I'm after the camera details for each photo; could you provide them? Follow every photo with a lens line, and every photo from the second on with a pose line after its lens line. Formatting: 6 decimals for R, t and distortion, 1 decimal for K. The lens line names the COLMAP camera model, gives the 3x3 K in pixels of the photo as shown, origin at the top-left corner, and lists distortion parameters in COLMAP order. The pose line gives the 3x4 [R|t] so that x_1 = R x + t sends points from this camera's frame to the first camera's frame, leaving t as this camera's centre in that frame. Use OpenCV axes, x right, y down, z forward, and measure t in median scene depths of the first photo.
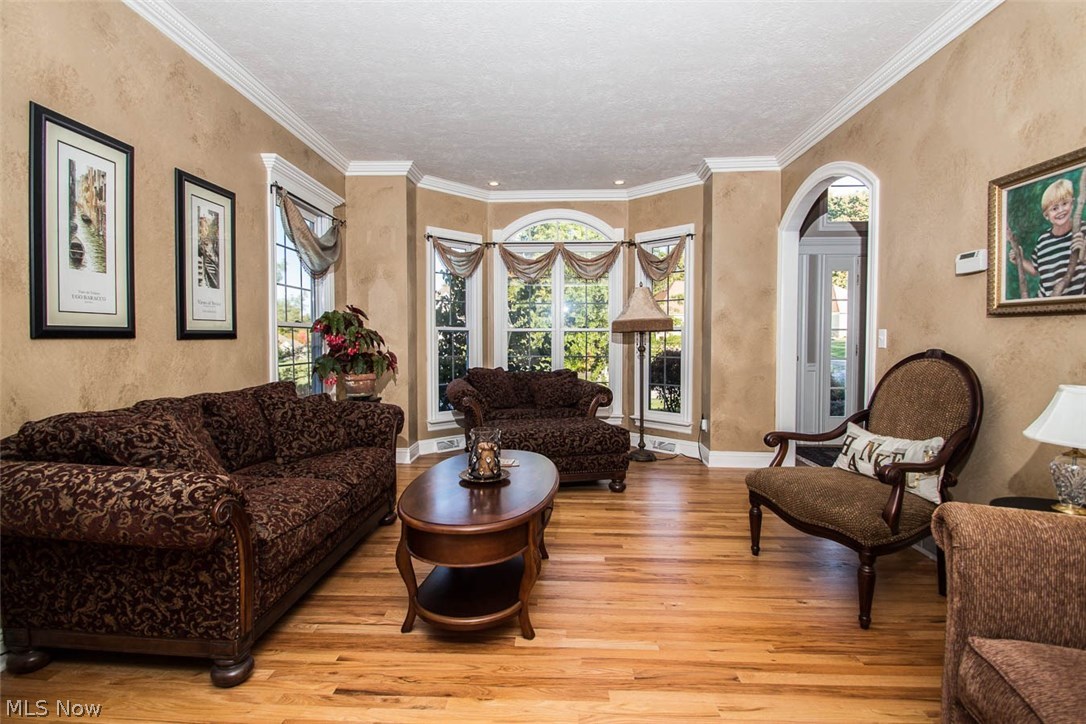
lens RADIAL K [[520.1, 0, 537.1], [0, 520.1, 355.7], [0, 0, 1]] dist [0.004306, -0.012173]
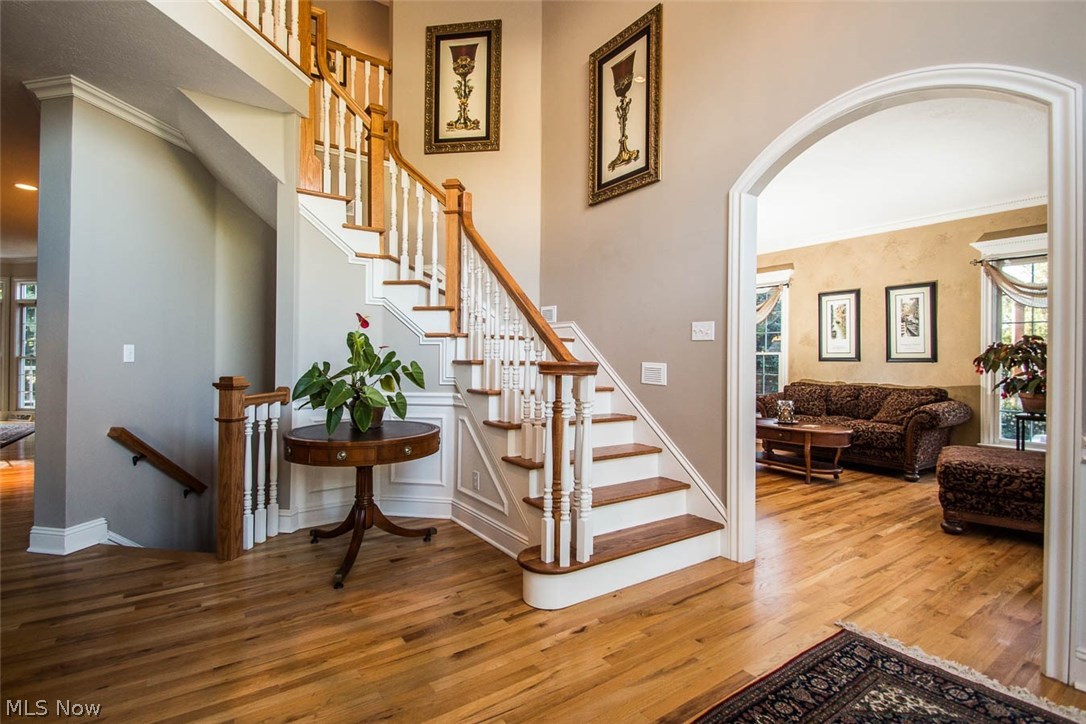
lens RADIAL K [[520.1, 0, 541.2], [0, 520.1, 357.0], [0, 0, 1]] dist [0.004306, -0.012173]
pose [[-0.793910, -0.004387, -0.608019, 1.827881], [-0.023618, 0.999442, 0.023627, -0.070257], [0.607576, 0.033118, -0.793571, 1.839558]]
